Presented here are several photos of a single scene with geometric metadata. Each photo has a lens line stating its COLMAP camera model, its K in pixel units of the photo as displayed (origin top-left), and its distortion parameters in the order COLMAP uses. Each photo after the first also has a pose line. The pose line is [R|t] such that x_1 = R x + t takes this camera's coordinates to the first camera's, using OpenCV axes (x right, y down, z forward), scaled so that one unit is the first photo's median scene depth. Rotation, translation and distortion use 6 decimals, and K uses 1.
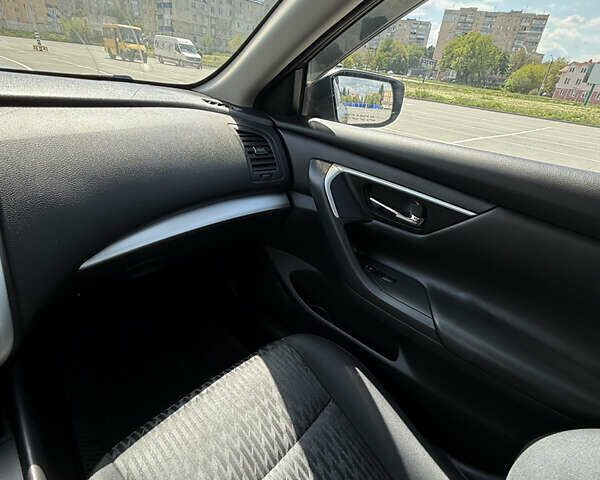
lens RADIAL K [[326.4, 0, 296.2], [0, 326.4, 243.1], [0, 0, 1]] dist [-0.016065, 0.000667]
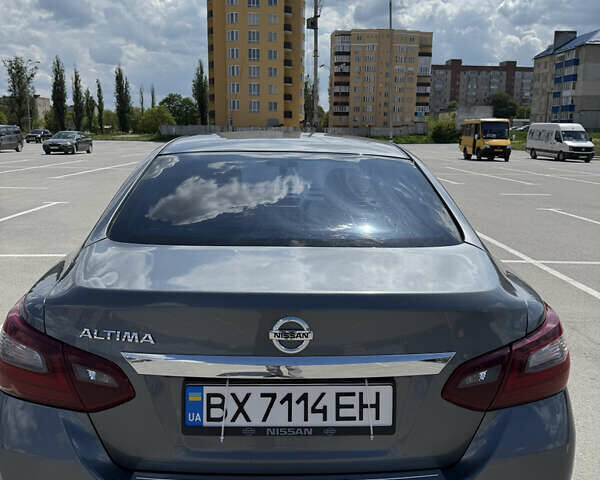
lens RADIAL K [[482.3, 0, 296.6], [0, 482.3, 242.4], [0, 0, 1]] dist [-0.075317, 0.010881]
pose [[0.704500, 0.020206, -0.709416, -0.095707], [-0.255878, 0.939597, -0.227342, -0.042129], [0.661972, 0.341686, 0.667116, 0.081900]]
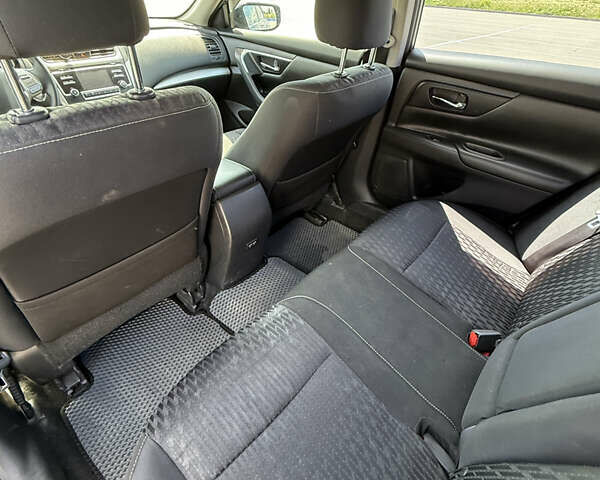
lens RADIAL K [[326.4, 0, 298.8], [0, 326.4, 248.5], [0, 0, 1]] dist [-0.016065, 0.000667]
pose [[0.995757, -0.091928, -0.004081, 0.360269], [0.090785, 0.974197, 0.206635, 0.665537], [-0.015020, -0.206128, 0.978410, -1.483196]]
